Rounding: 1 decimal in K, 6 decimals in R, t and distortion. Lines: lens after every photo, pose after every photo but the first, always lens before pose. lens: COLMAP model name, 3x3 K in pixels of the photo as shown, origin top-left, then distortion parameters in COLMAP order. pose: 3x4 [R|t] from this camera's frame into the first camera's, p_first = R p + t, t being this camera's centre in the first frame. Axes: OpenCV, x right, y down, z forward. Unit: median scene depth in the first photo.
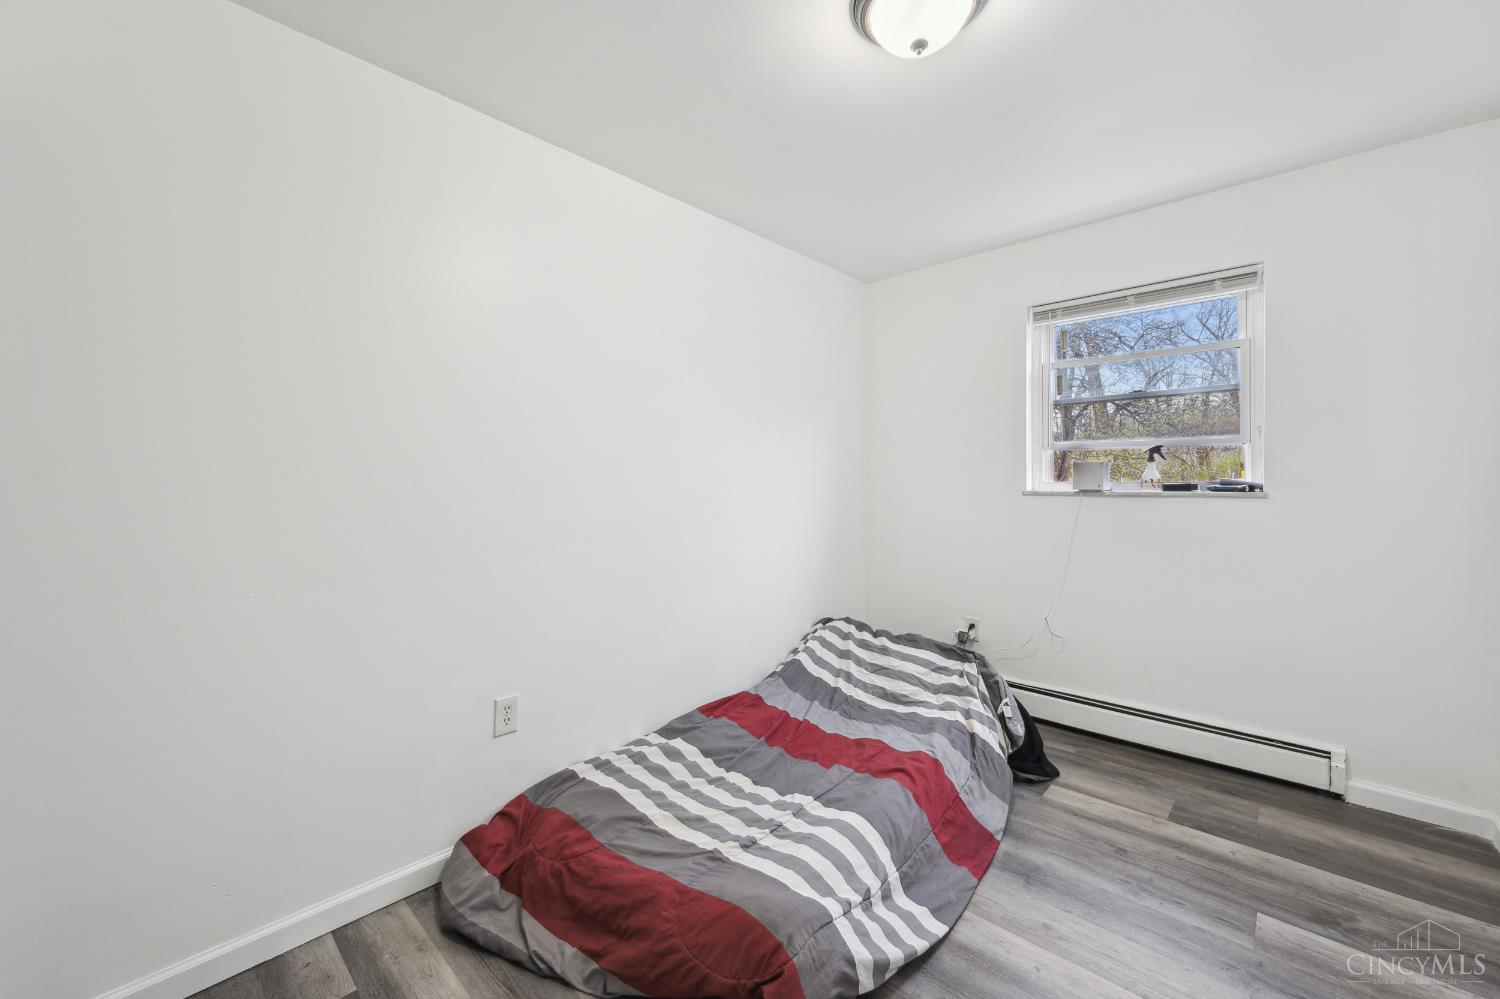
lens RADIAL K [[603.7, 0, 749.3], [0, 603.7, 491.0], [0, 0, 1]] dist [-0.001106, -0.000035]
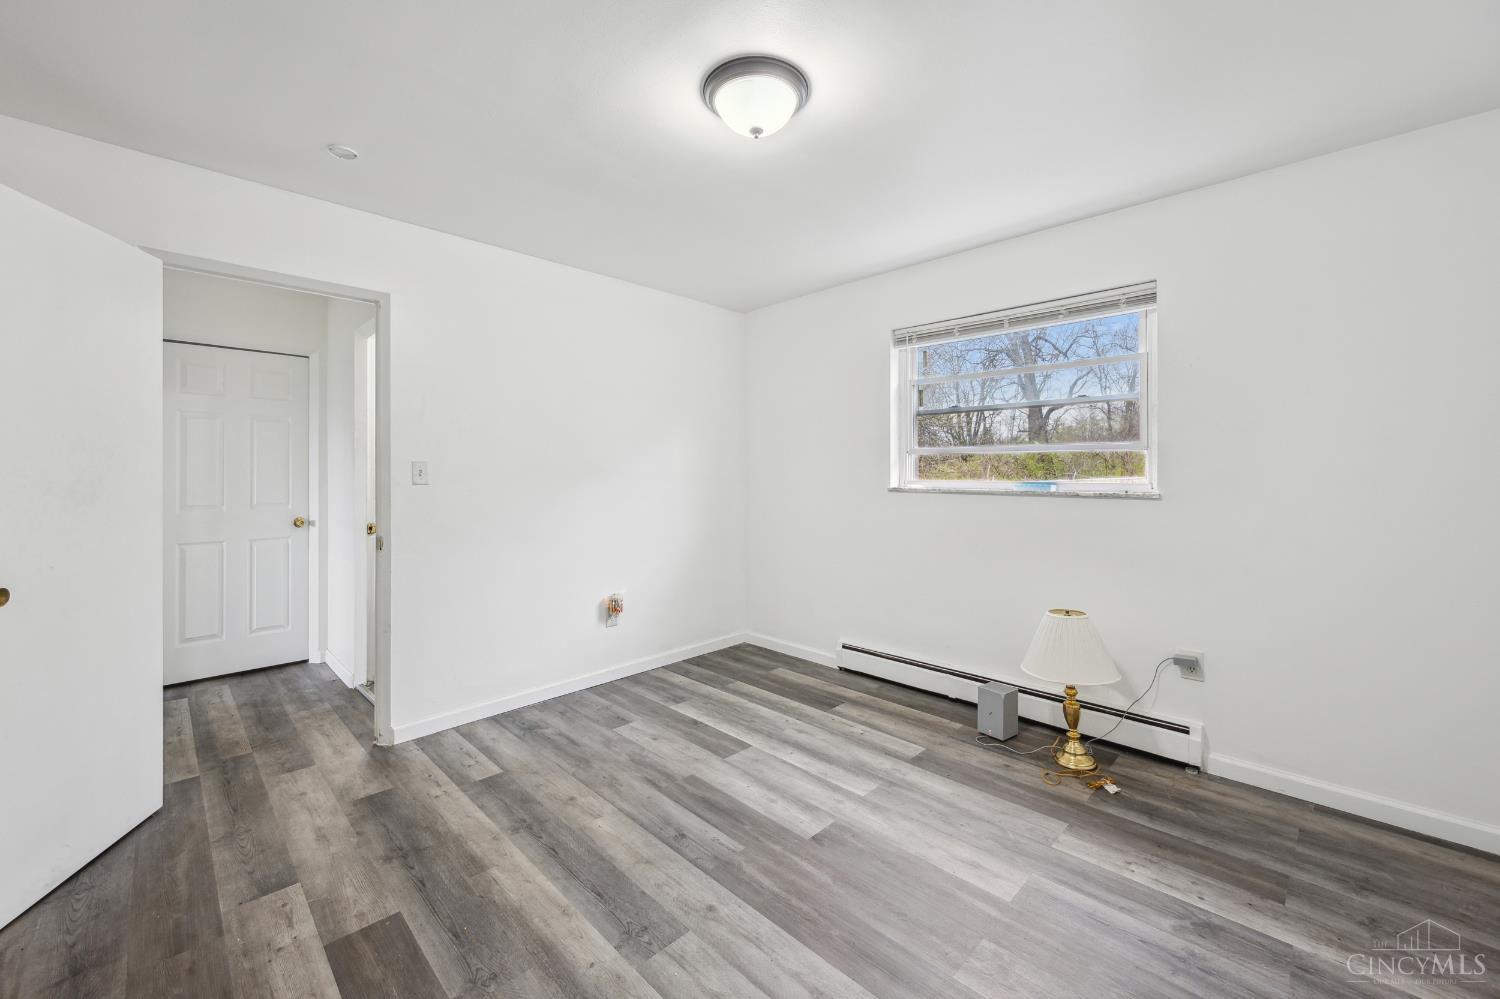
lens RADIAL K [[595.8, 0, 749.4], [0, 595.8, 480.9], [0, 0, 1]] dist [0.030197, -0.000057]
pose [[0.999829, 0.006732, -0.017224, 0.199607], [-0.007054, 0.999801, -0.018661, 0.008471], [0.017095, 0.018779, 0.999678, -0.162909]]
